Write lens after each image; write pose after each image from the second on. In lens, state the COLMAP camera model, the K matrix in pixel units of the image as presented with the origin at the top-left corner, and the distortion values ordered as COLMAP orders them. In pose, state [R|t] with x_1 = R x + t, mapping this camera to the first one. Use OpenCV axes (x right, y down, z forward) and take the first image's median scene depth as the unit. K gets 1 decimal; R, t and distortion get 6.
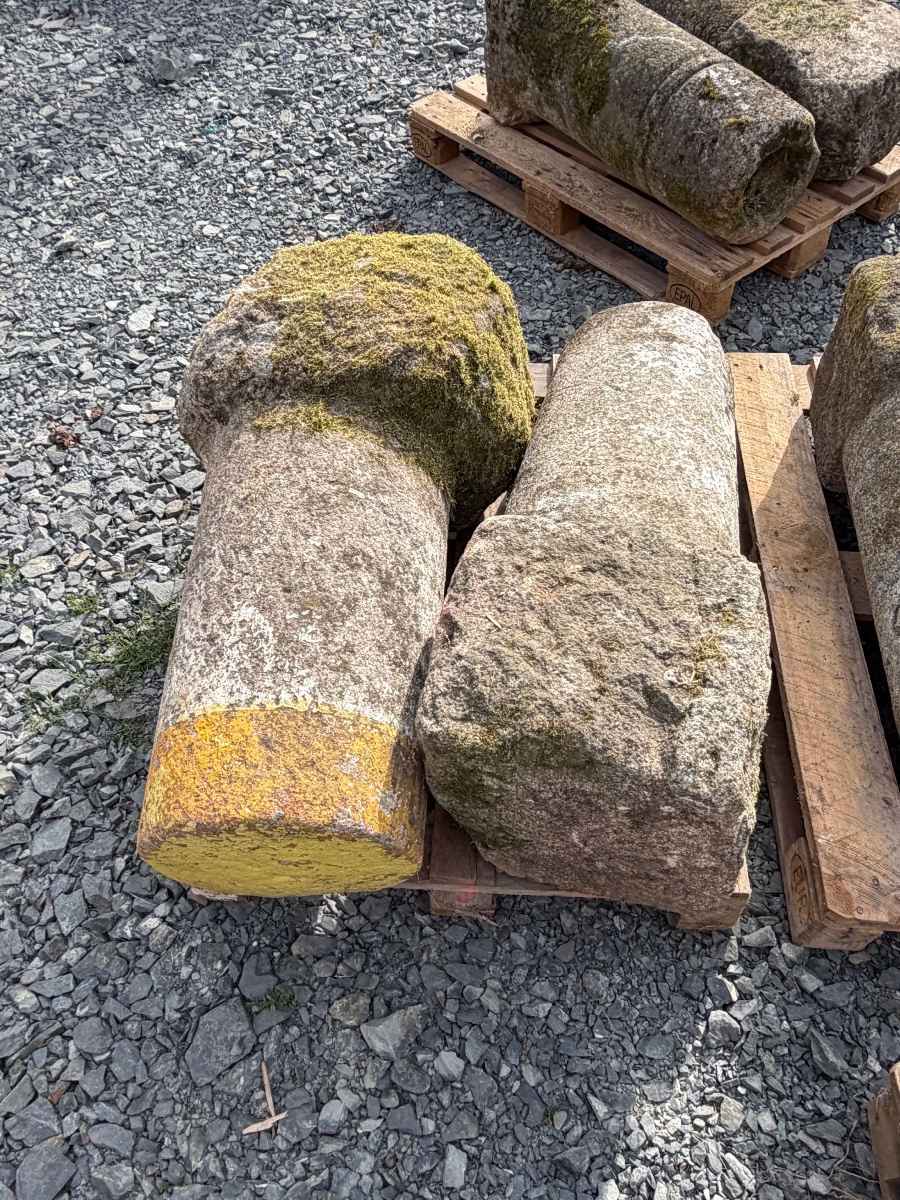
lens RADIAL K [[893.7, 0, 451.5], [0, 893.7, 589.3], [0, 0, 1]] dist [0.006438, -0.004725]
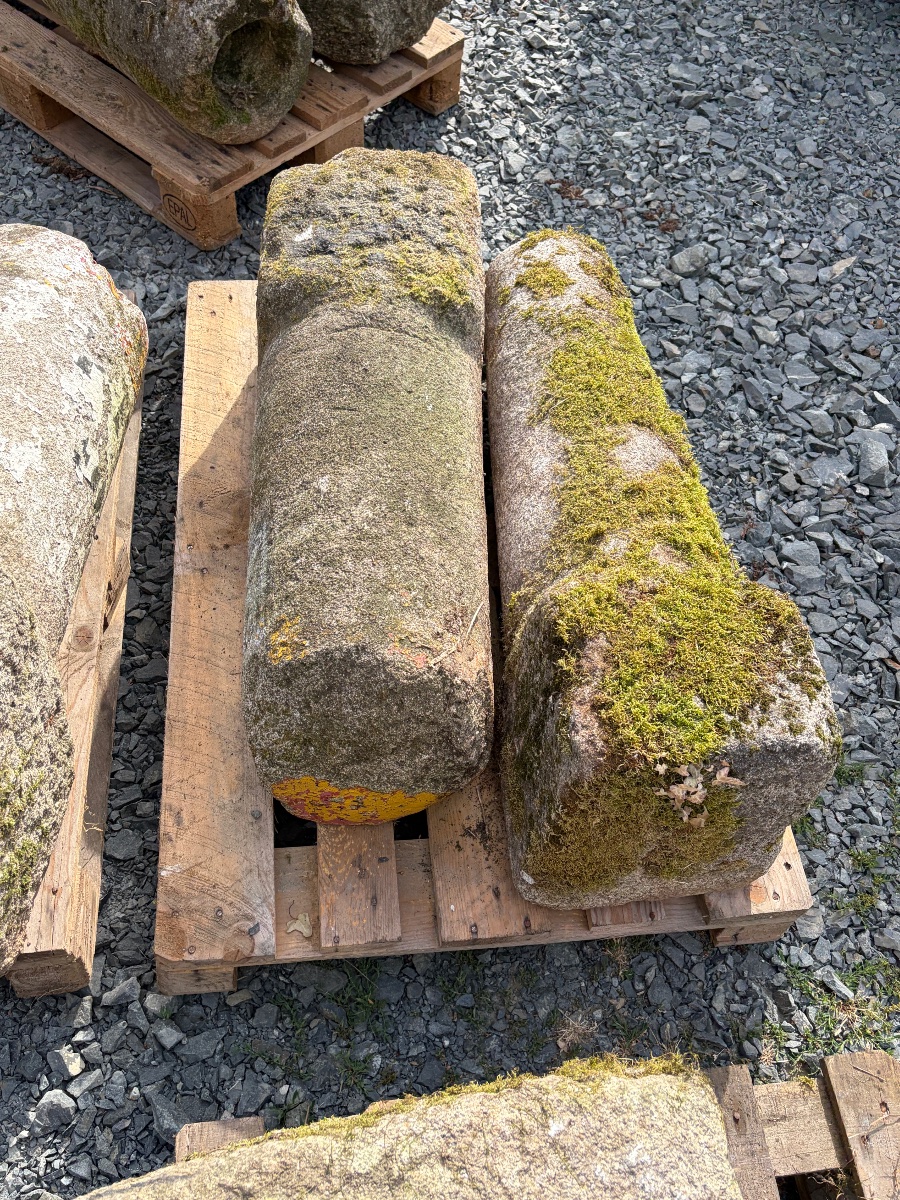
lens RADIAL K [[1053.6, 0, 452.1], [0, 1053.6, 607.1], [0, 0, 1]] dist [0.046715, -0.040895]
pose [[0.977069, -0.089756, 0.193079, 0.491888], [0.078924, 0.994882, 0.063095, -0.012635], [-0.197754, -0.046410, 0.979152, -0.029266]]
